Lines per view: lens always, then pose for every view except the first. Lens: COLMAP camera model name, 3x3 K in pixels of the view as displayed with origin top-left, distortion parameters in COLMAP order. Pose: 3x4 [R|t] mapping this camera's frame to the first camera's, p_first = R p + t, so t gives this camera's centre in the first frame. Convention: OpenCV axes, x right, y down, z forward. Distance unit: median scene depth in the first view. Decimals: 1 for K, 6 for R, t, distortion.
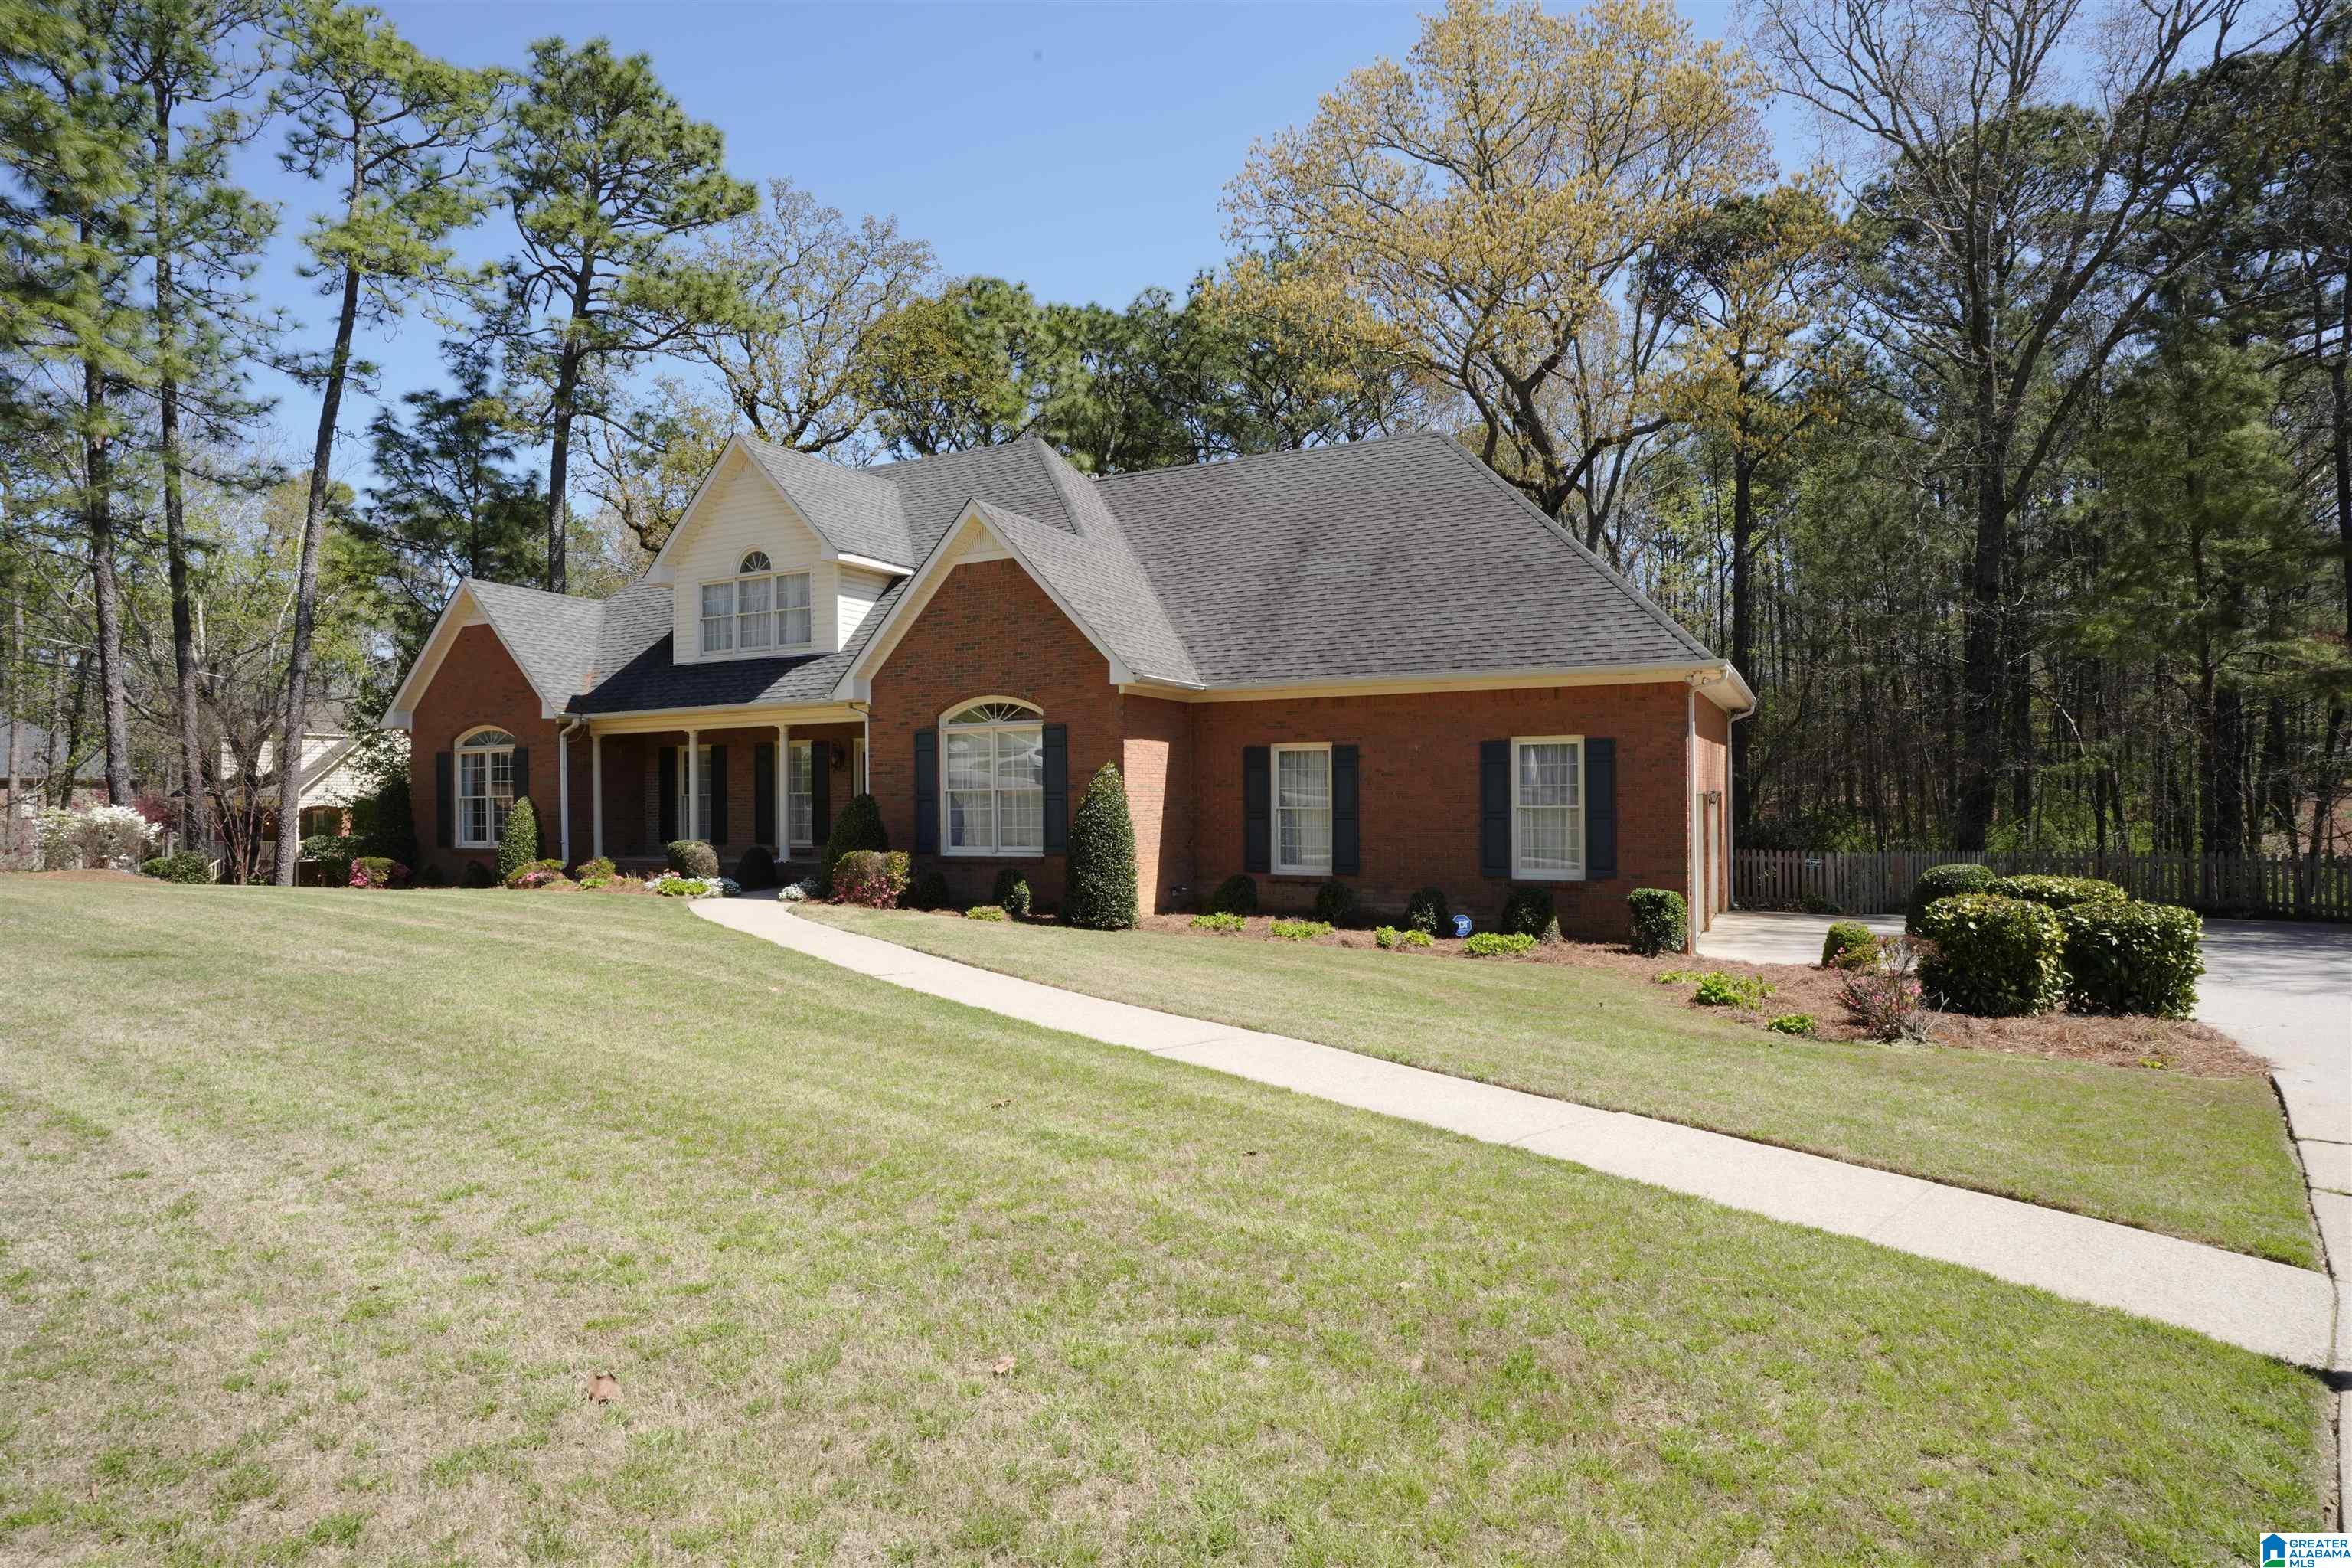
lens RADIAL K [[1278.5, 0, 1176.0], [0, 1278.5, 784.0], [0, 0, 1]] dist [-0.051665, 0.039408]
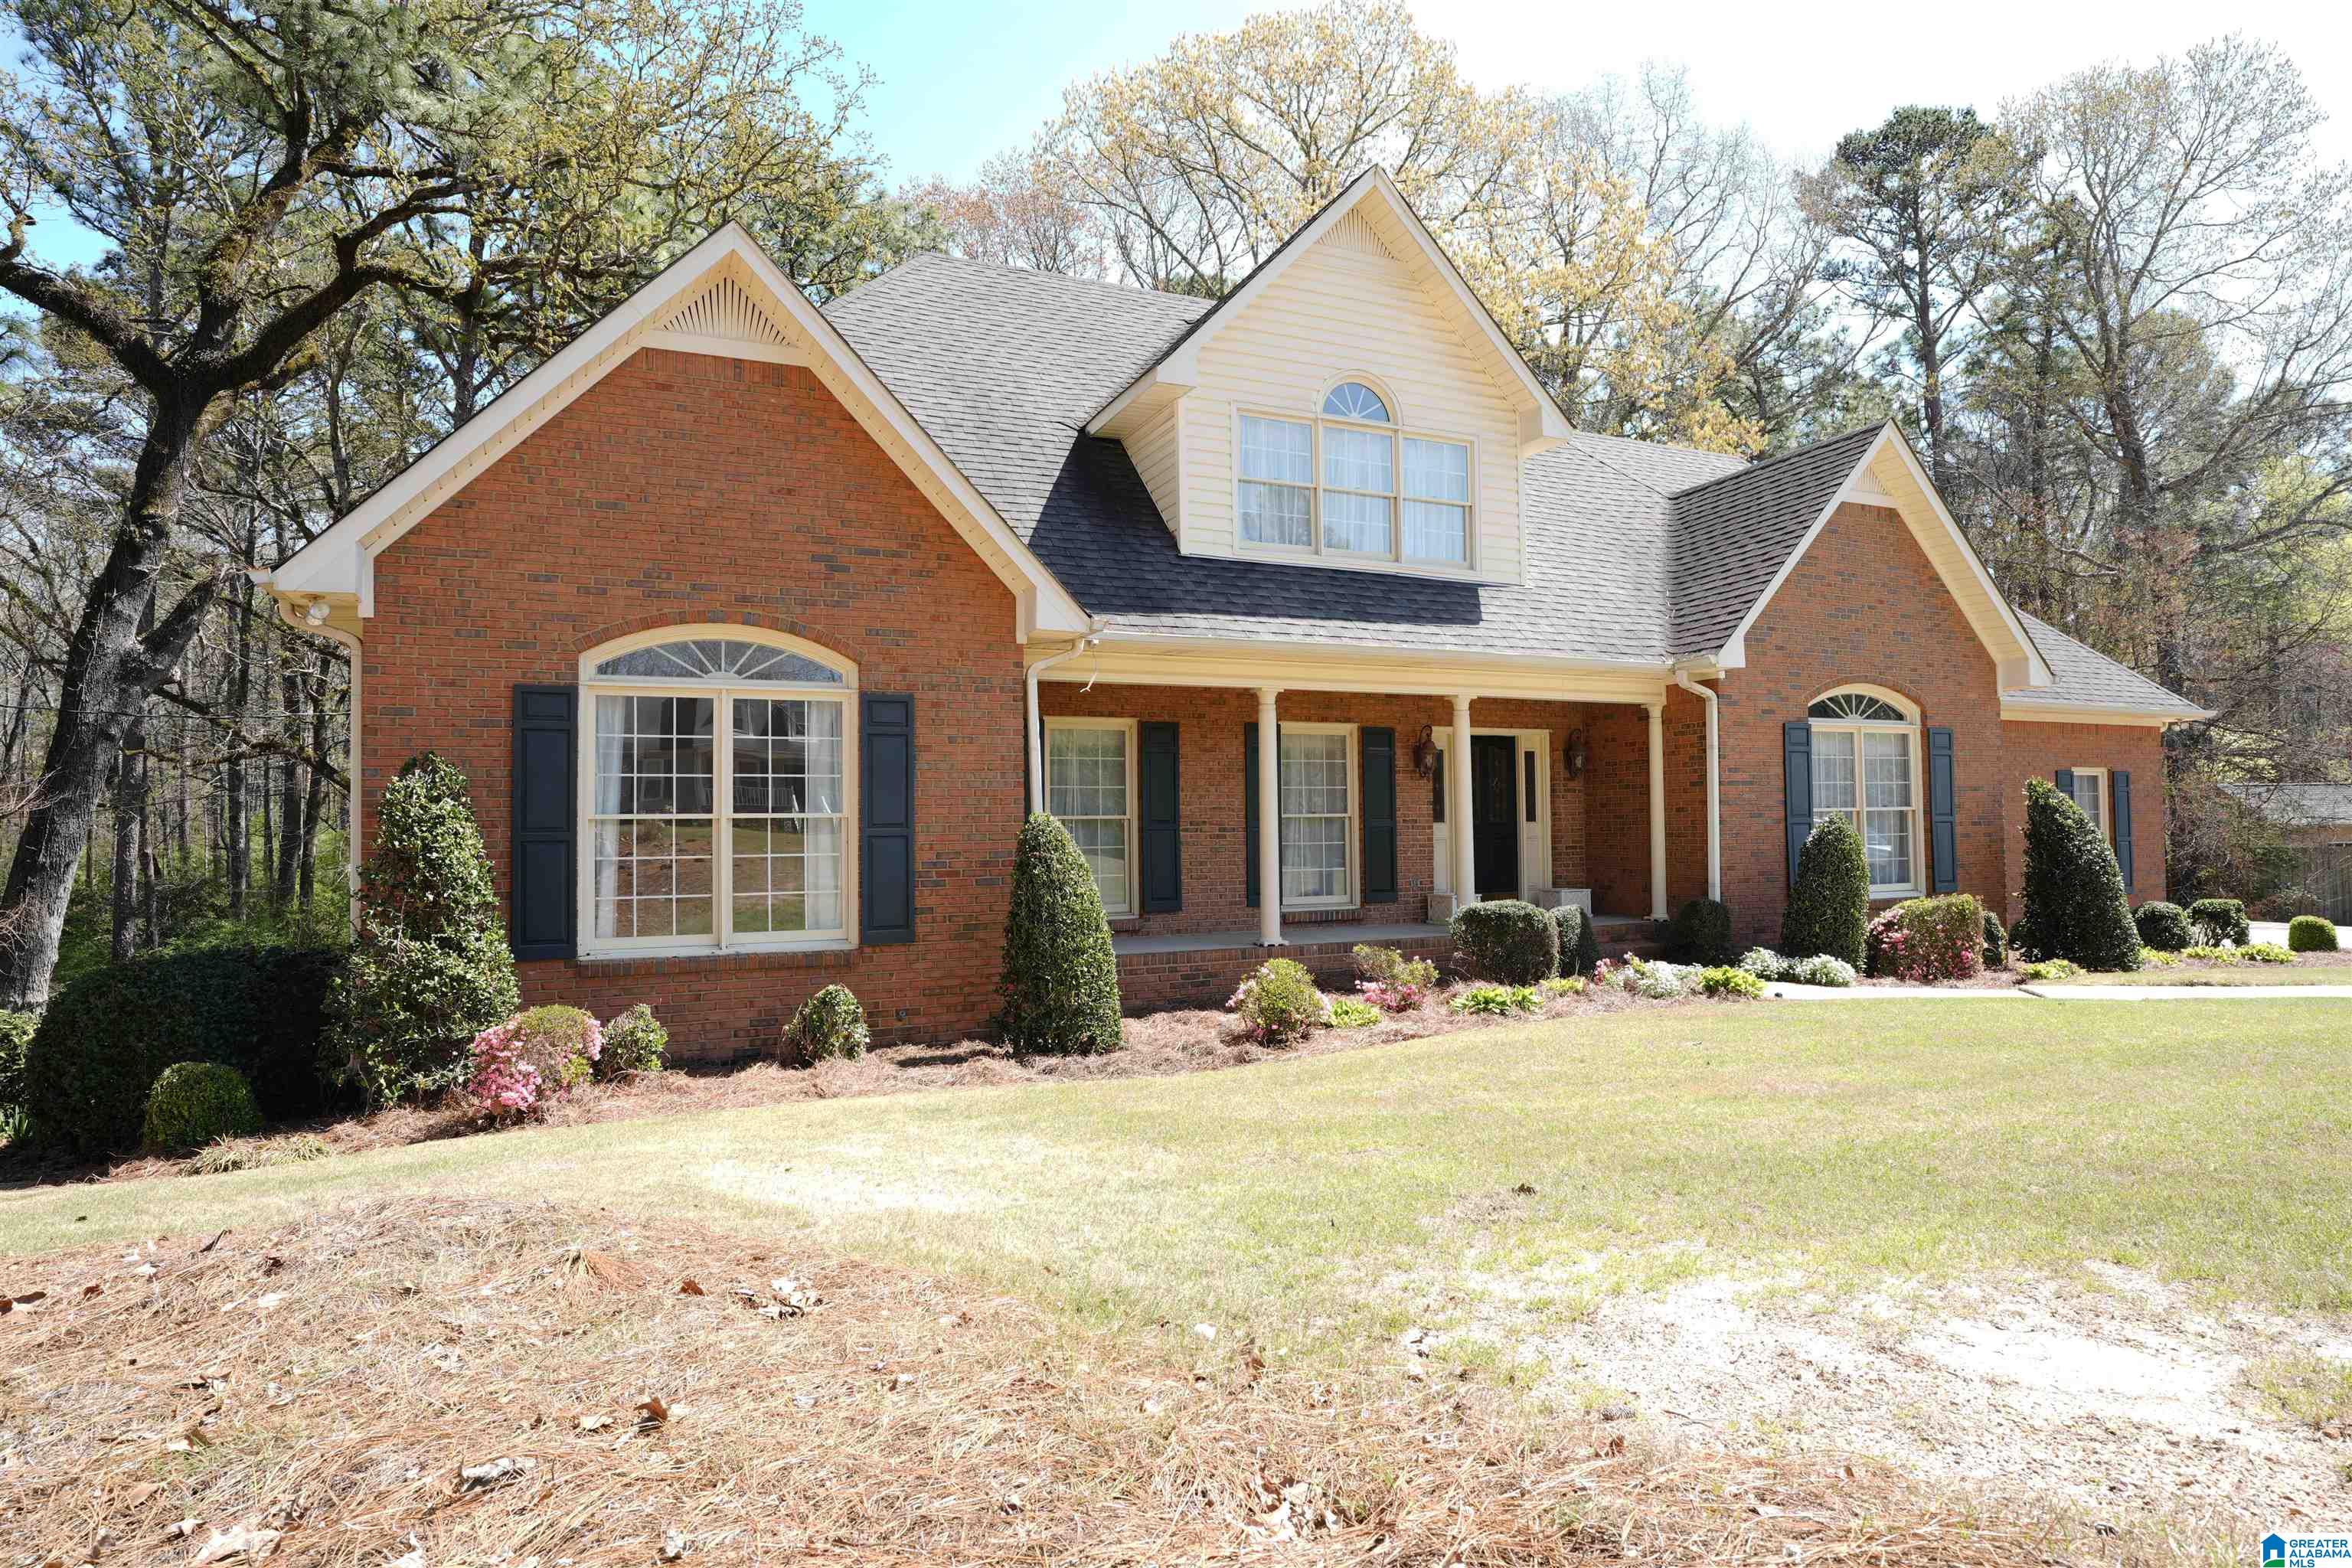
lens RADIAL K [[1278.5, 0, 1176.0], [0, 1278.5, 784.0], [0, 0, 1]] dist [-0.051665, 0.039408]
pose [[0.633230, 0.032179, 0.773294, -0.864577], [-0.002371, 0.999211, -0.039639, 0.017592], [-0.773960, 0.023267, 0.632807, 0.757045]]
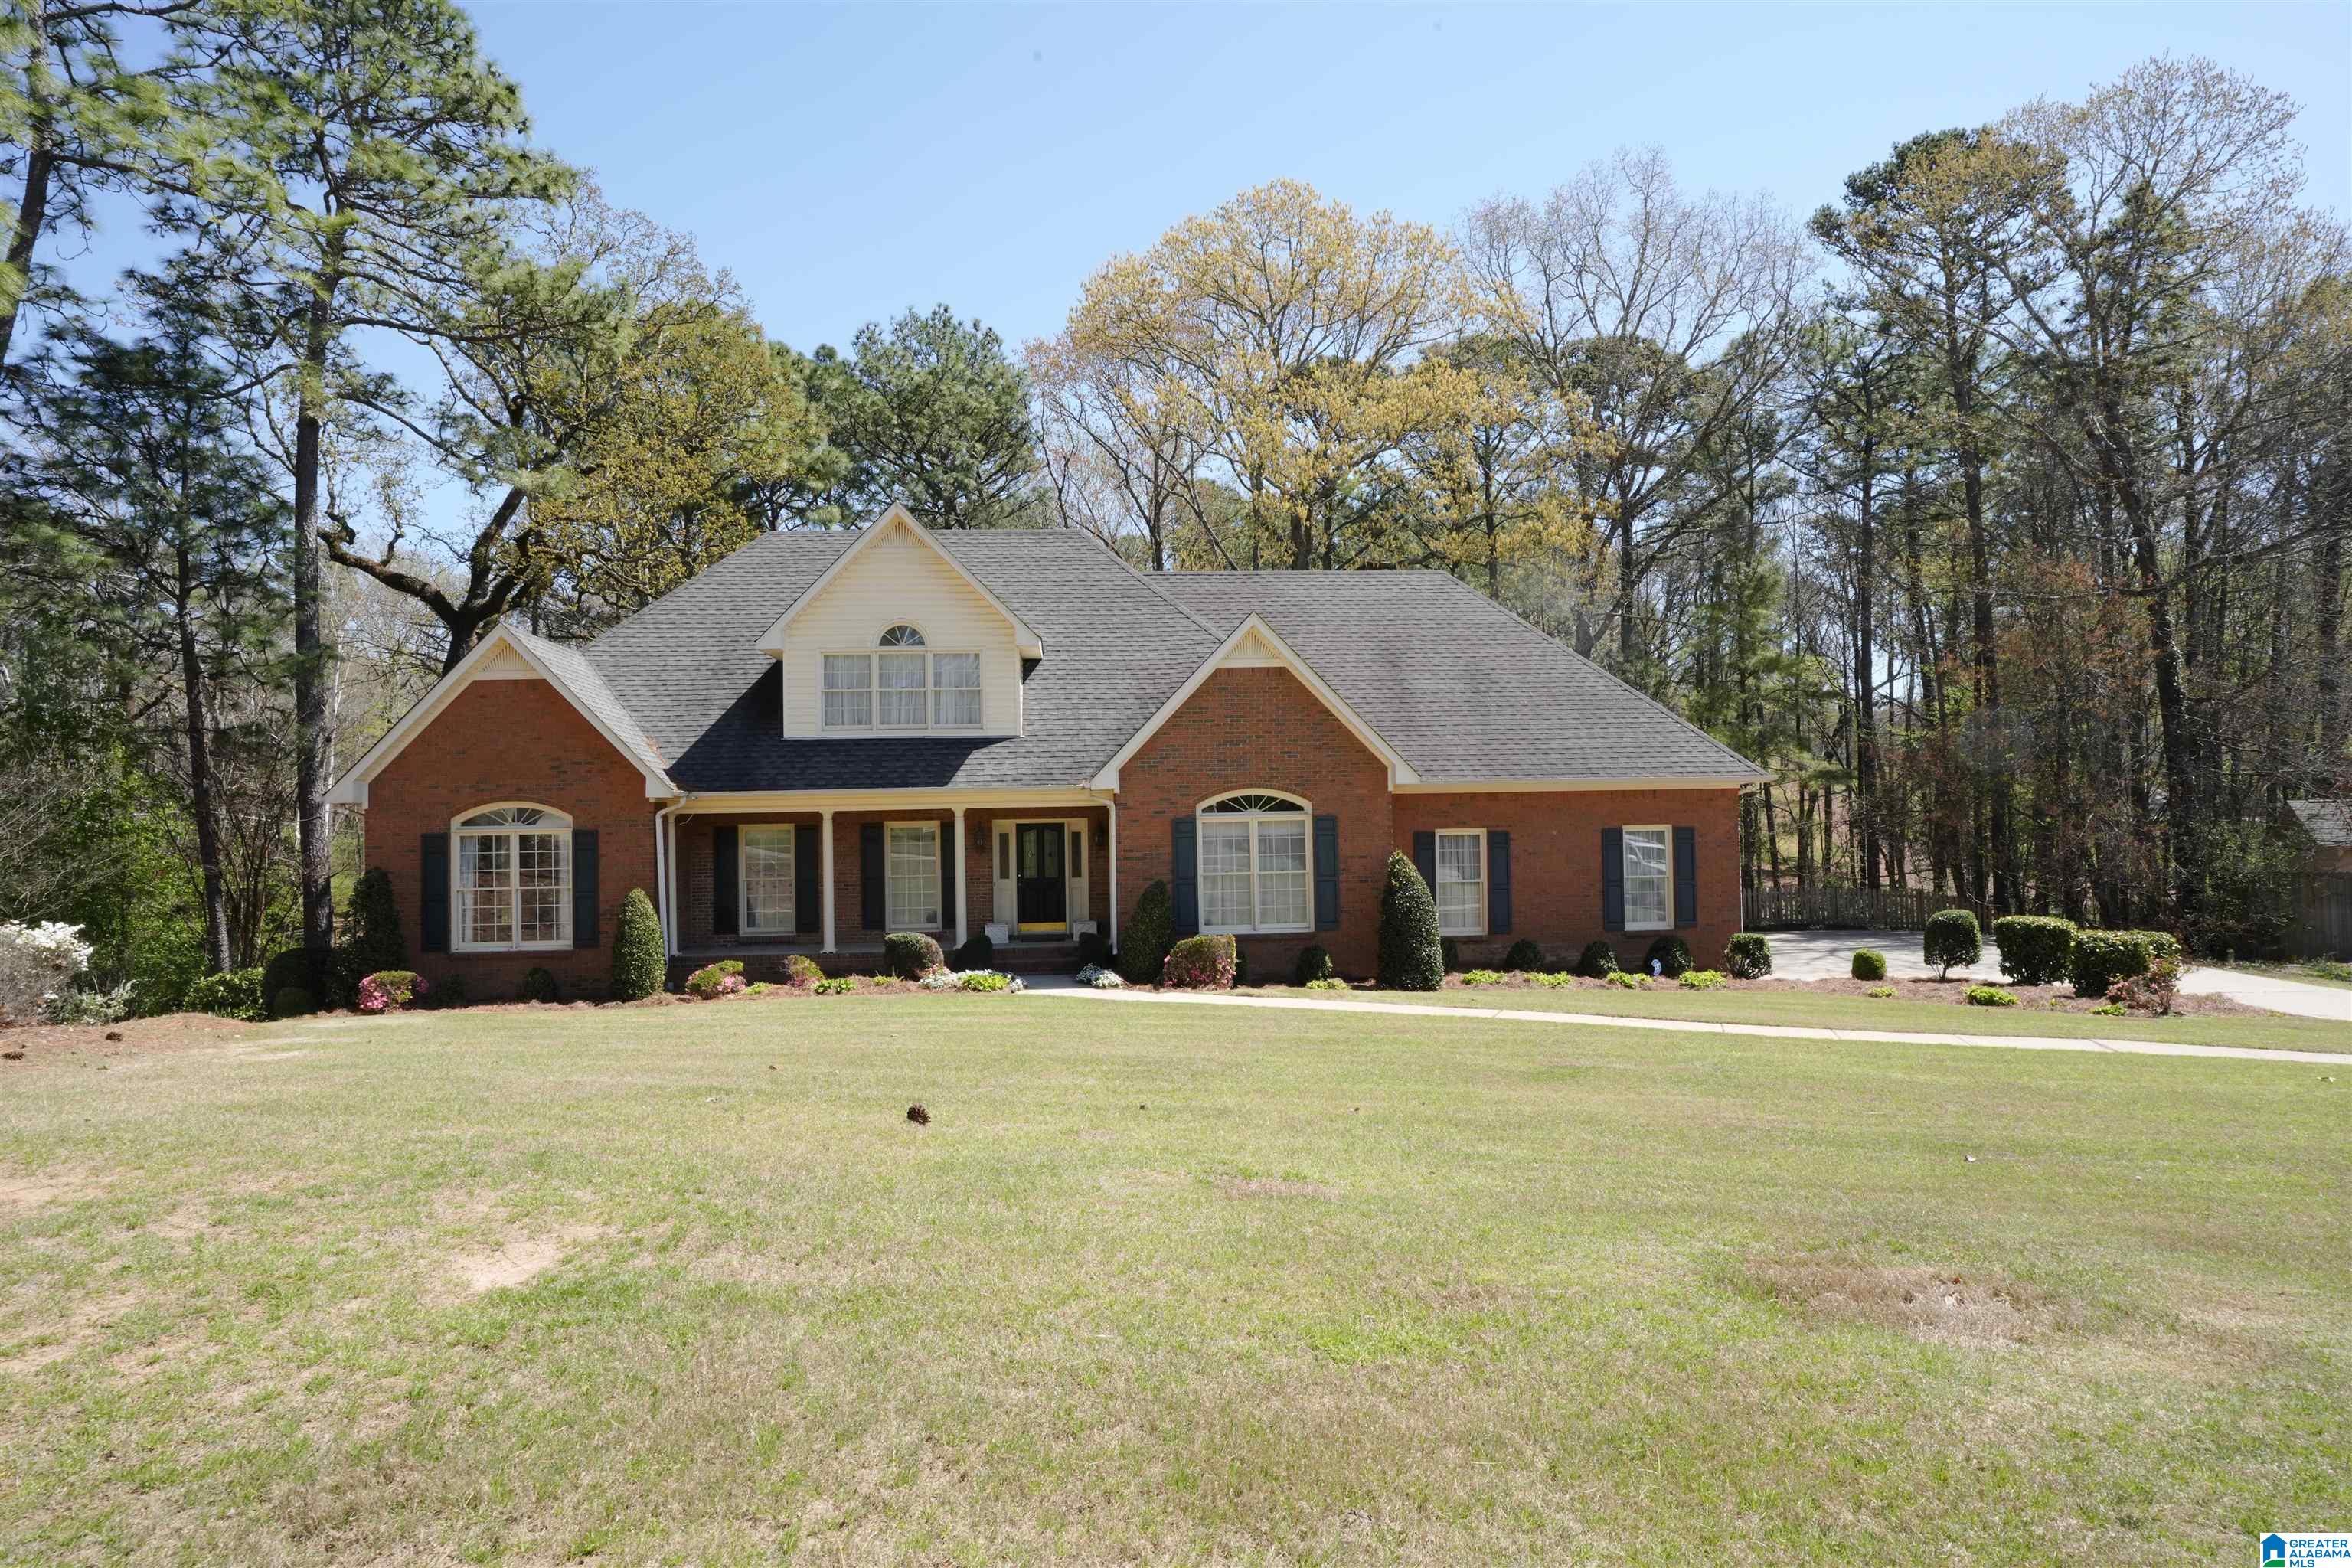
lens RADIAL K [[1278.5, 0, 1176.0], [0, 1278.5, 784.0], [0, 0, 1]] dist [-0.051665, 0.039408]
pose [[0.856182, 0.010705, 0.516563, -0.692860], [0.004486, 0.999594, -0.028150, -0.037799], [-0.516654, 0.026419, 0.855787, 0.078667]]
